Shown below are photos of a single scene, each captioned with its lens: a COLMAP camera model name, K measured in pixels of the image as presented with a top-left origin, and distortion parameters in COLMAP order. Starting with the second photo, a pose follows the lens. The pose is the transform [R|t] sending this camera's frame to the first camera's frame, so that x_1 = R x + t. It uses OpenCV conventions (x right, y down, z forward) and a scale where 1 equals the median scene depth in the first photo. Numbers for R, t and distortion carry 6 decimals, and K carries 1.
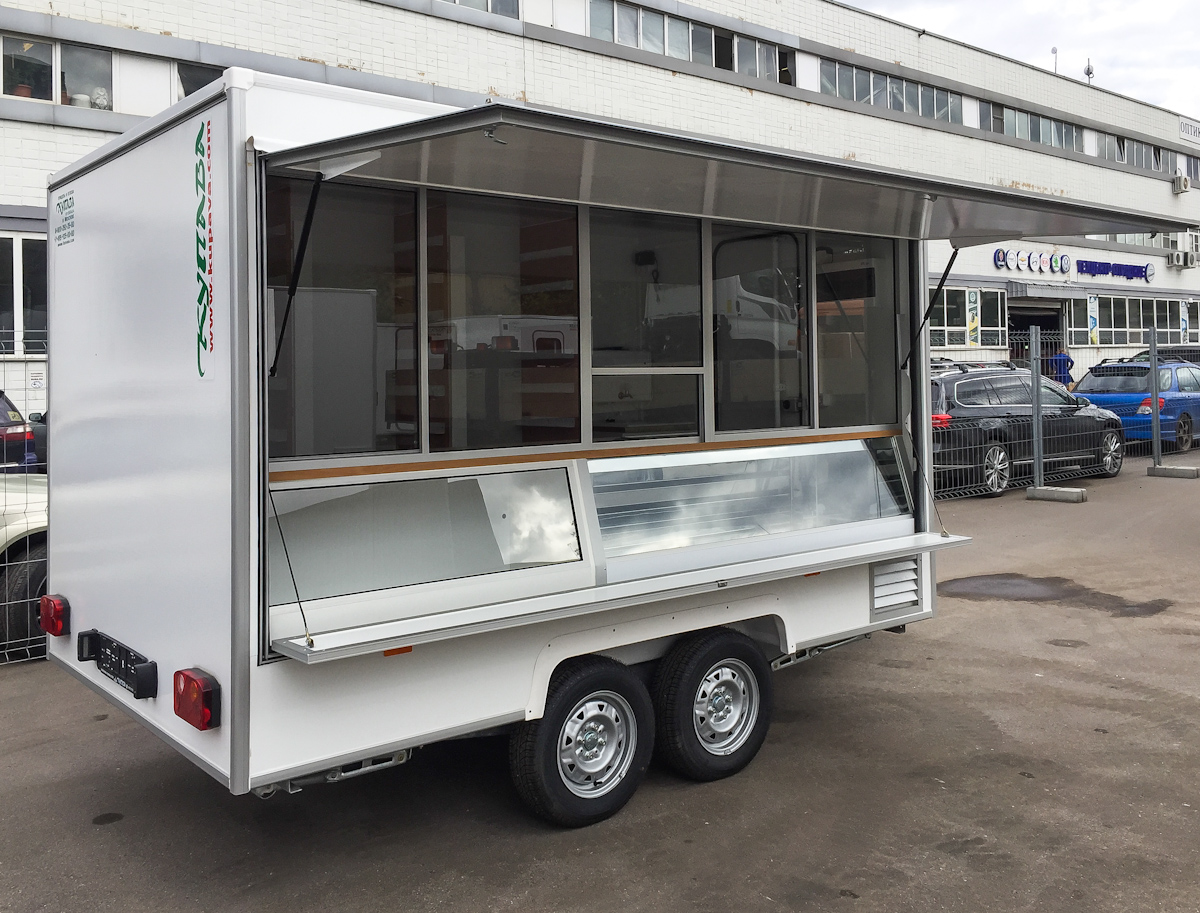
lens RADIAL K [[1090.3, 0, 600.0], [0, 1090.3, 456.5], [0, 0, 1]] dist [0.109559, -0.126835]
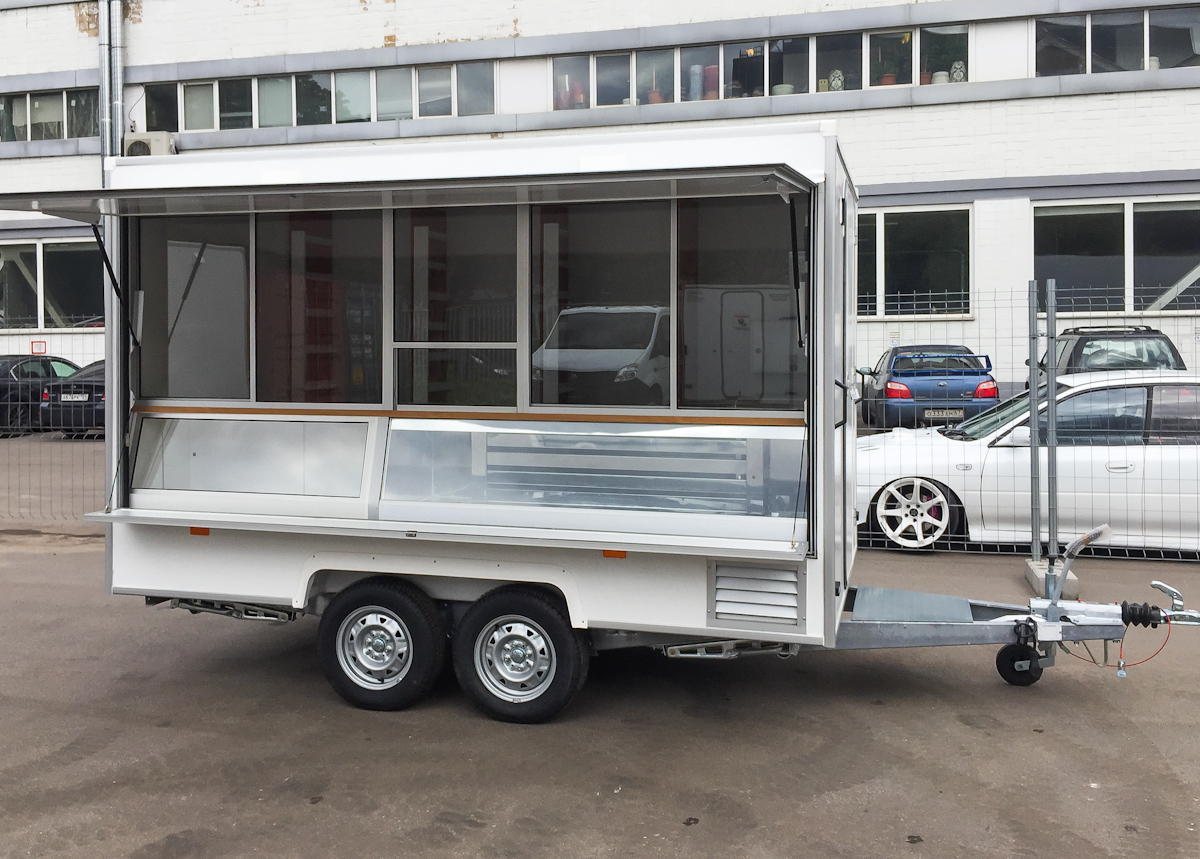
lens RADIAL K [[1093.4, 0, 599.9], [0, 1093.4, 463.9], [0, 0, 1]] dist [0.080107, 0.000552]
pose [[0.566178, 0.104710, -0.817605, 1.127324], [-0.064767, 0.994483, 0.082512, -0.062464], [0.821735, 0.006238, 0.569836, 0.499773]]
